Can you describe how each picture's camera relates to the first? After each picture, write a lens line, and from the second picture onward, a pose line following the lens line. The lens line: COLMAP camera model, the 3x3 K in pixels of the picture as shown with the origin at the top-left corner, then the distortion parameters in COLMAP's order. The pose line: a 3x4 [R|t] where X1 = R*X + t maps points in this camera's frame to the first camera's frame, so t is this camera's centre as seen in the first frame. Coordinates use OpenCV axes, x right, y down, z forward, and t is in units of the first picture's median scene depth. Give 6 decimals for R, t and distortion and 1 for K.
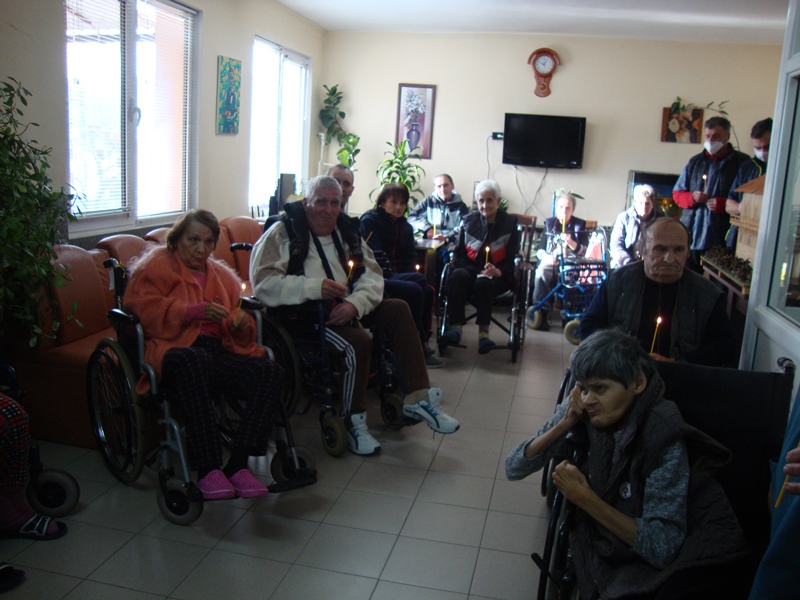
lens RADIAL K [[709.3, 0, 396.6], [0, 709.3, 298.6], [0, 0, 1]] dist [-0.211906, 0.214521]
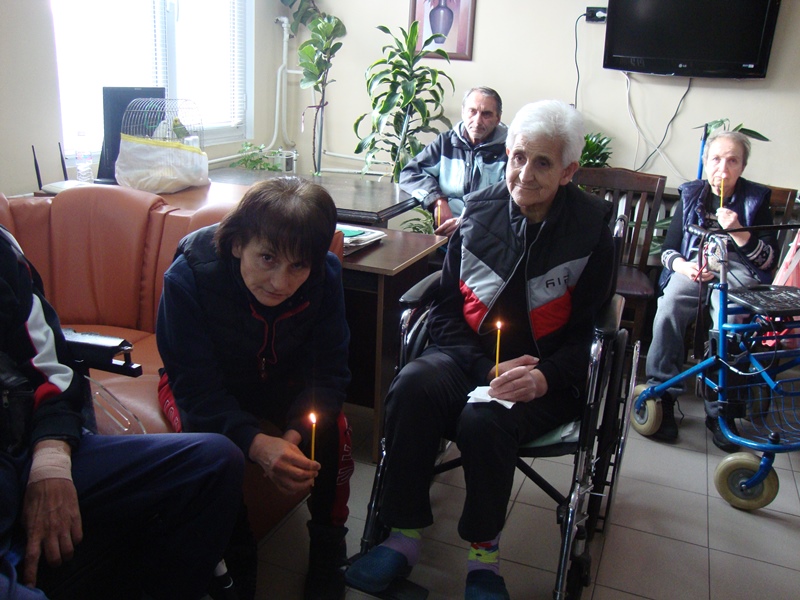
lens RADIAL K [[709.3, 0, 401.9], [0, 709.3, 292.9], [0, 0, 1]] dist [-0.211906, 0.214521]
pose [[0.986971, 0.041019, -0.155580, 0.098488], [-0.024599, 0.994058, 0.106036, -0.084424], [0.159005, -0.100828, 0.982116, 0.504766]]
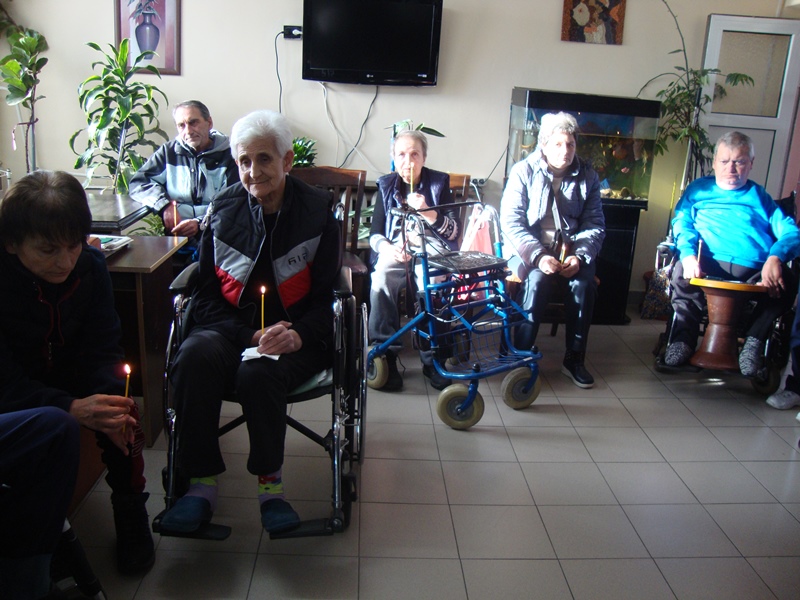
lens RADIAL K [[709.3, 0, 400.2], [0, 709.3, 299.2], [0, 0, 1]] dist [-0.211906, 0.214521]
pose [[0.964459, -0.075552, 0.253202, 0.076020], [0.048748, 0.992678, 0.110519, -0.077021], [-0.259698, -0.094248, 0.961080, 0.444609]]
